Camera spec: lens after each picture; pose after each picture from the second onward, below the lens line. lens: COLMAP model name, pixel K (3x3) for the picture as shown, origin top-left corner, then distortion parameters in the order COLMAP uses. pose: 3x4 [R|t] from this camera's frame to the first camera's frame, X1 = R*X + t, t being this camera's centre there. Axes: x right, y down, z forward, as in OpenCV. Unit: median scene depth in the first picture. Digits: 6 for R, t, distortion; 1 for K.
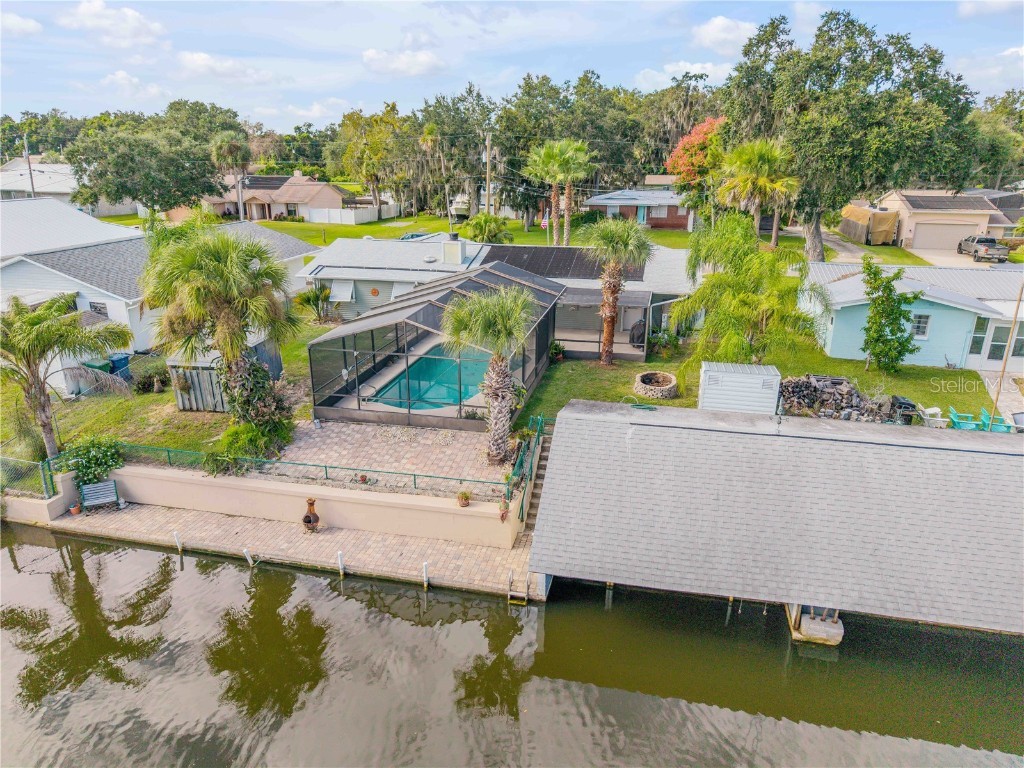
lens RADIAL K [[686.4, 0, 512.0], [0, 686.4, 384.0], [0, 0, 1]] dist [0.006954, -0.005770]
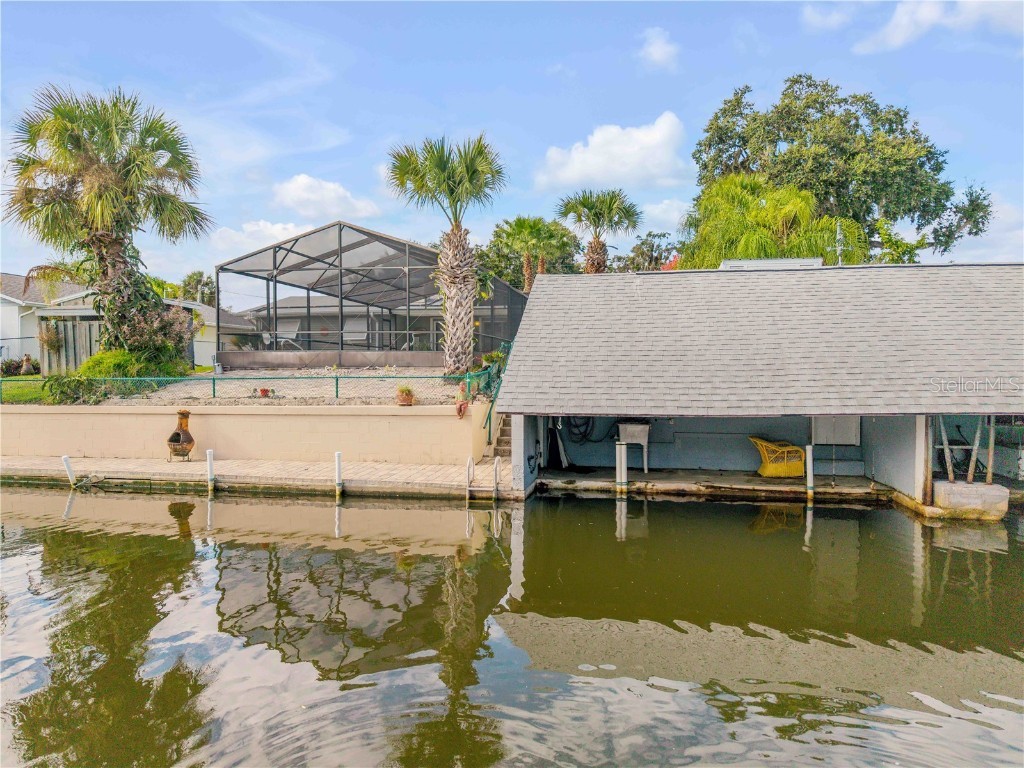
lens RADIAL K [[686.4, 0, 512.0], [0, 686.4, 384.0], [0, 0, 1]] dist [0.006954, -0.005770]
pose [[0.999302, -0.003388, 0.037199, 0.010467], [0.014405, 0.953798, -0.300104, 0.301454], [-0.034463, 0.300430, 0.953181, 0.270398]]
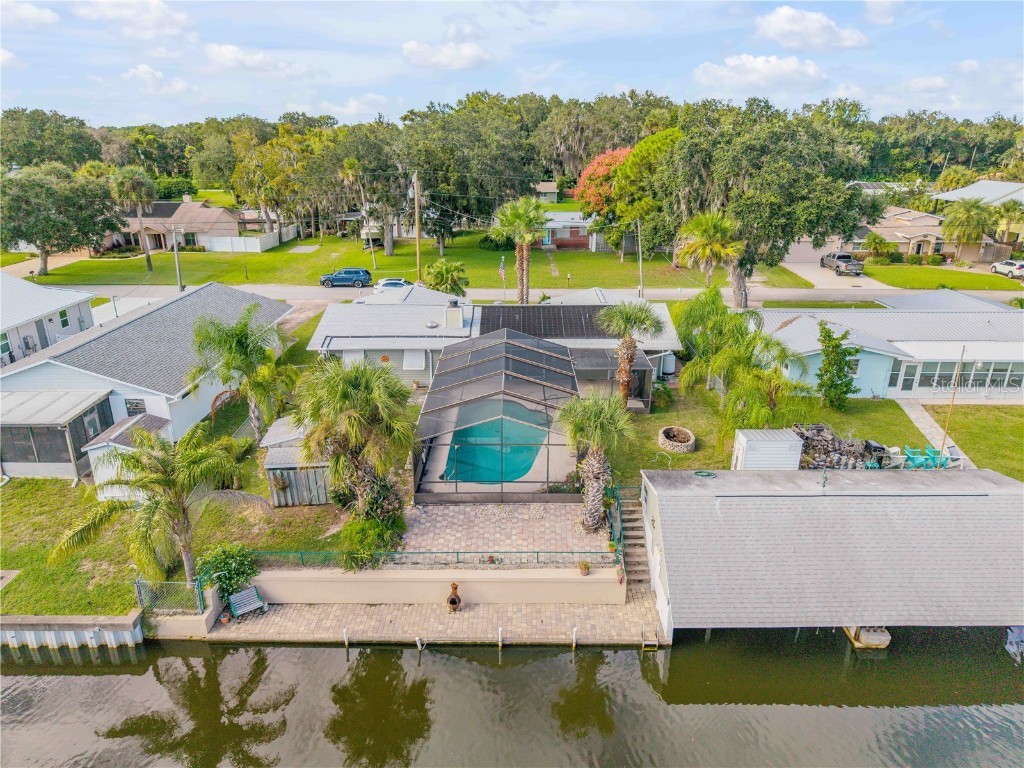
lens RADIAL K [[686.4, 0, 512.0], [0, 686.4, 384.0], [0, 0, 1]] dist [0.006954, -0.005770]
pose [[0.976570, -0.076611, 0.201100, -0.343892], [0.072934, 0.997007, 0.025640, -0.165366], [-0.202463, -0.010373, 0.979235, -0.138581]]
